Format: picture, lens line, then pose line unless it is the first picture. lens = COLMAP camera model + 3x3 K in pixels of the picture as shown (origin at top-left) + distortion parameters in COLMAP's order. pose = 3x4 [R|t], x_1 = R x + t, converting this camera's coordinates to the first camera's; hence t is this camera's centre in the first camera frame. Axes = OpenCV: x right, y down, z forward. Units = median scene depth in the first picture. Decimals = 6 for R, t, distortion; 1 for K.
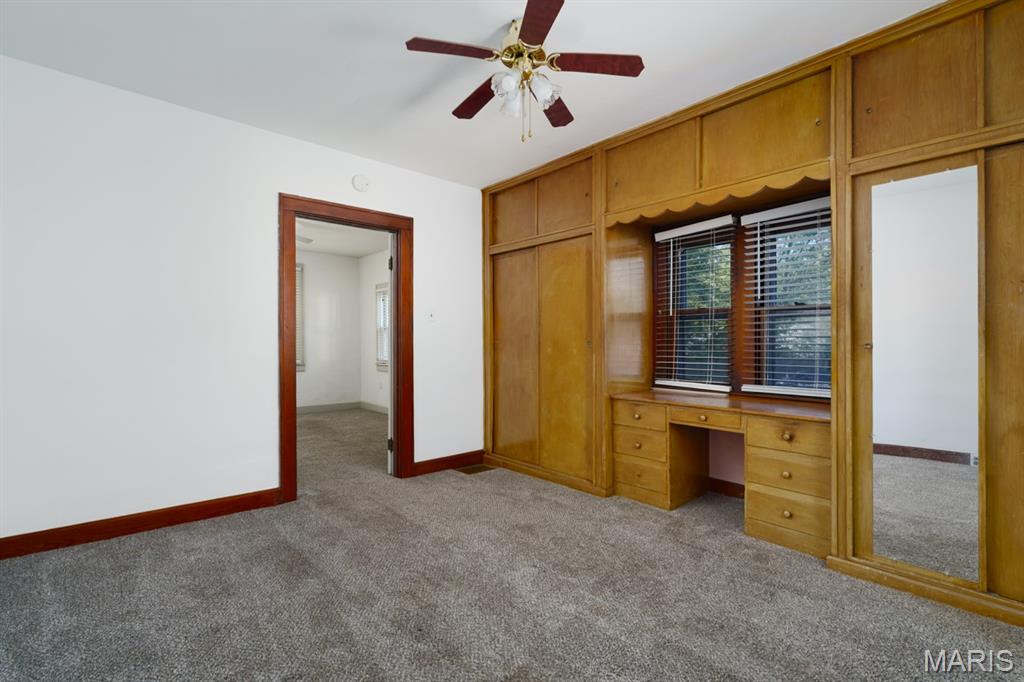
lens RADIAL K [[476.3, 0, 515.3], [0, 476.3, 341.7], [0, 0, 1]] dist [0.000437, 0.002333]
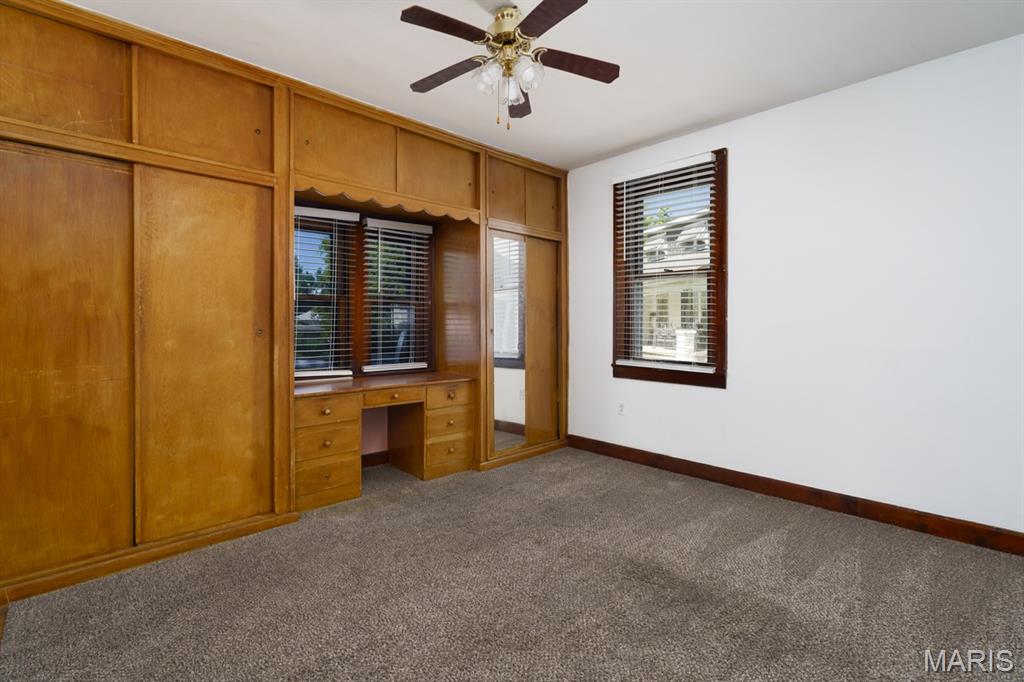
lens RADIAL K [[476.3, 0, 504.4], [0, 476.3, 331.6], [0, 0, 1]] dist [0.000437, 0.002333]
pose [[-0.029303, -0.008136, 0.999537, -0.682930], [0.005777, 0.999949, 0.008308, -0.000479], [-0.999554, 0.006018, -0.029254, 0.718770]]
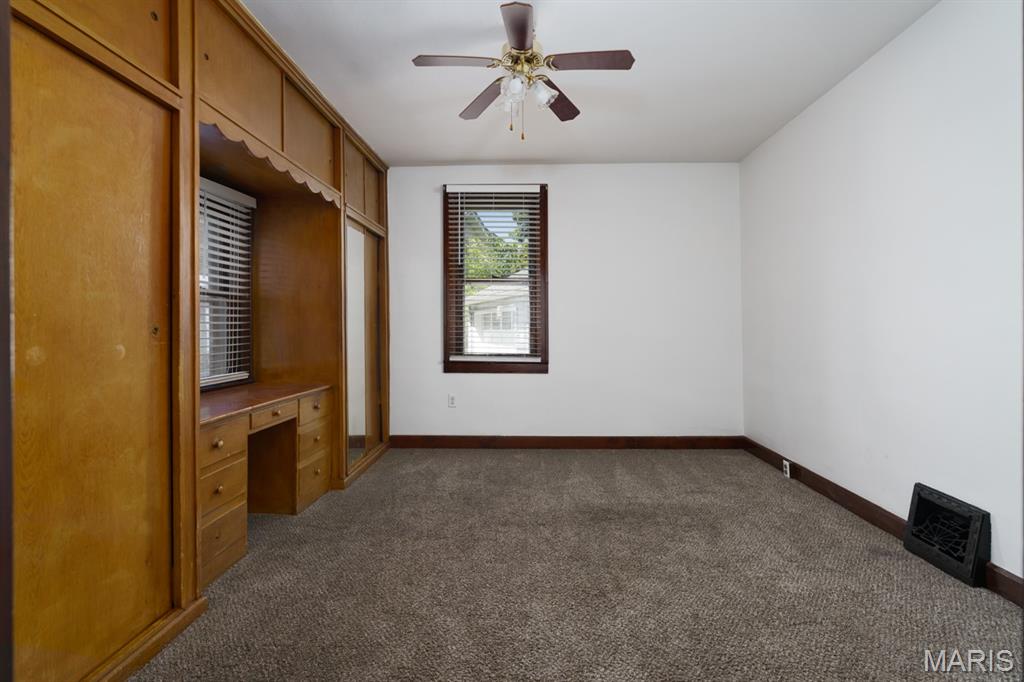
lens RADIAL K [[476.3, 0, 516.7], [0, 476.3, 331.6], [0, 0, 1]] dist [0.000437, 0.002333]
pose [[-0.735015, 0.000183, 0.678050, -0.489002], [0.011016, 0.999871, 0.011672, 0.002905], [-0.677961, 0.016049, -0.734923, 1.246730]]
